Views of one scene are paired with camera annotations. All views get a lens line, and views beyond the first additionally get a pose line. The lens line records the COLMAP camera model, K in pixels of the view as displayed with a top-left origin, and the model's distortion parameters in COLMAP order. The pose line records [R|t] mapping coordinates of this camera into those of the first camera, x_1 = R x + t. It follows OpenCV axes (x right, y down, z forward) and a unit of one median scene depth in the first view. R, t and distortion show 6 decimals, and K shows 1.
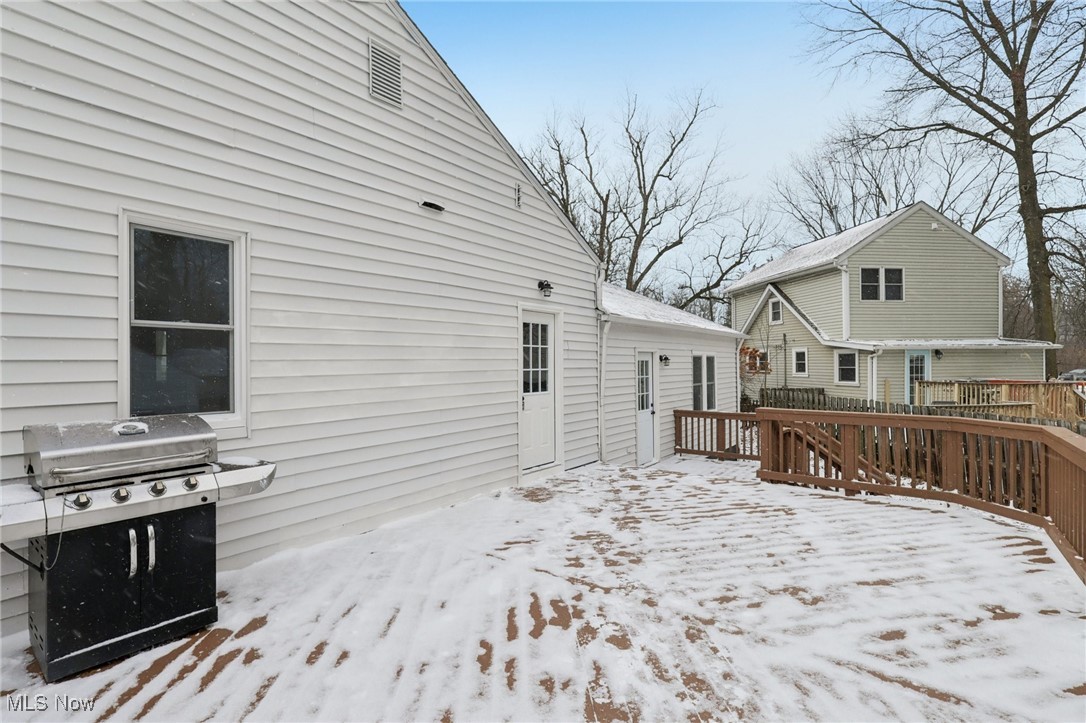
lens RADIAL K [[504.9, 0, 553.5], [0, 504.9, 354.4], [0, 0, 1]] dist [-0.010882, 0.000190]
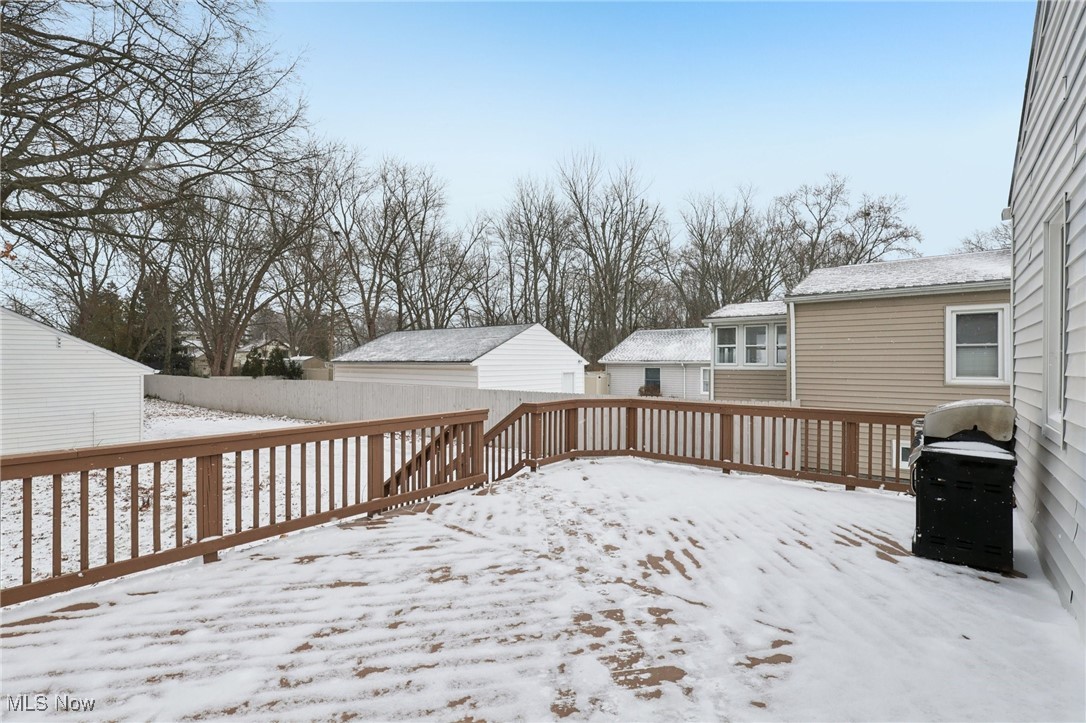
lens RADIAL K [[504.9, 0, 544.9], [0, 504.9, 364.3], [0, 0, 1]] dist [-0.010882, 0.000190]
pose [[-0.999400, 0.005891, 0.034130, 0.225483], [0.005358, 0.999863, -0.015672, 0.039898], [-0.034218, -0.015480, -0.999295, 2.082026]]
